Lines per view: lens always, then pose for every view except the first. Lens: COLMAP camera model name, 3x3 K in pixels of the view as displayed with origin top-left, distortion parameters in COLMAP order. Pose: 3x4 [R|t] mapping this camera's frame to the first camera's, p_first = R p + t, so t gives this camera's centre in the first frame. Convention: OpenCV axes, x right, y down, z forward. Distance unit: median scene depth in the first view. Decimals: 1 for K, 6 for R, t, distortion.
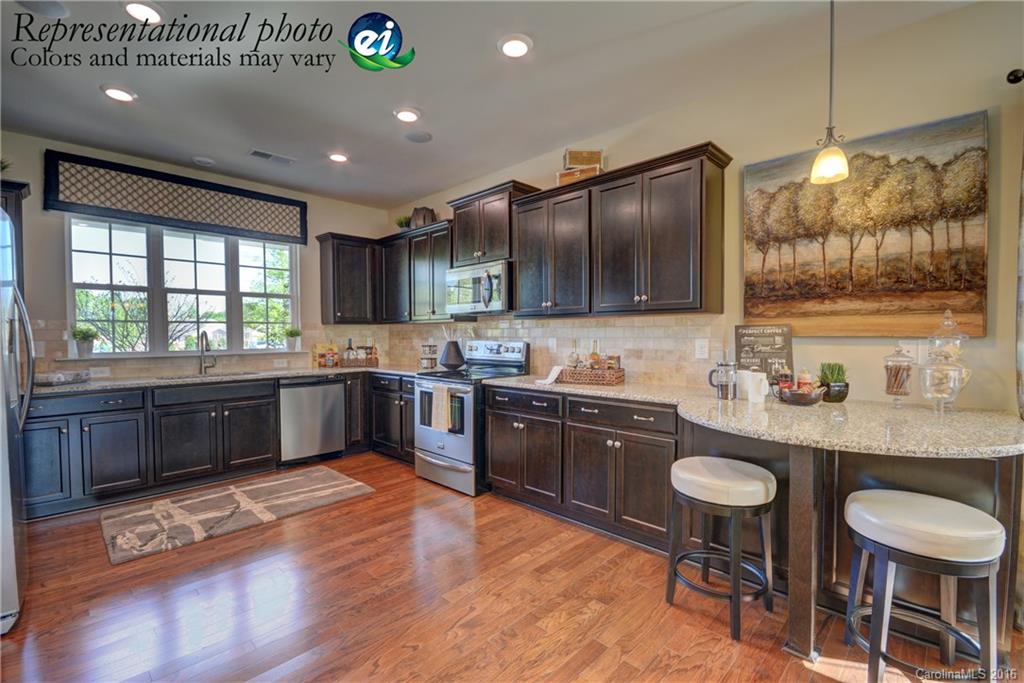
lens RADIAL K [[451.0, 0, 508.3], [0, 451.0, 339.9], [0, 0, 1]] dist [-0.000550, -0.000991]
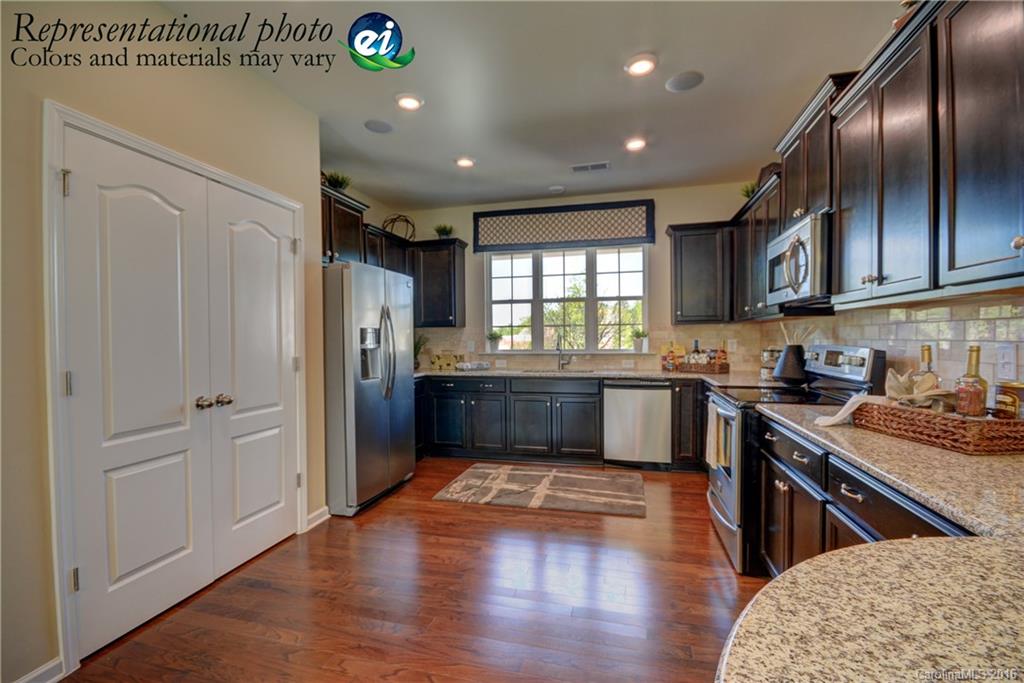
lens RADIAL K [[451.0, 0, 512.3], [0, 451.0, 343.8], [0, 0, 1]] dist [-0.000550, -0.000991]
pose [[0.498621, 0.013064, -0.866722, 0.297125], [-0.004399, 0.999912, 0.012540, -0.006622], [0.866809, -0.002440, 0.498635, 0.315684]]
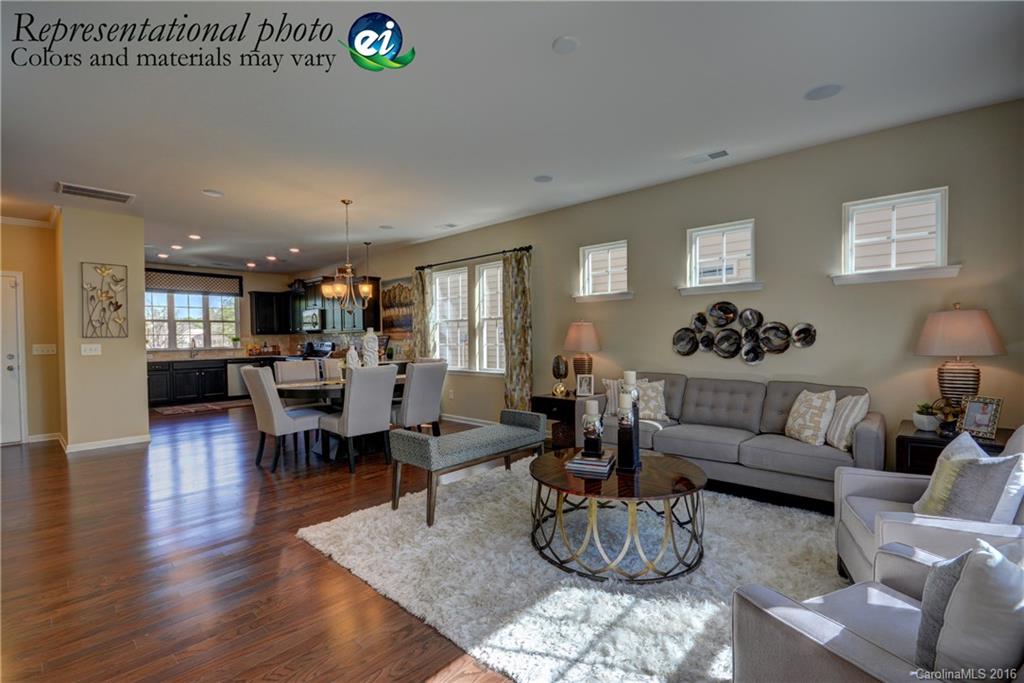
lens RADIAL K [[451.0, 0, 511.8], [0, 451.0, 345.6], [0, 0, 1]] dist [-0.000550, -0.000991]
pose [[0.999453, -0.007264, 0.032275, 0.886202], [0.007225, 0.999973, 0.001333, 0.024839], [-0.032284, -0.001100, 0.999478, -1.366133]]
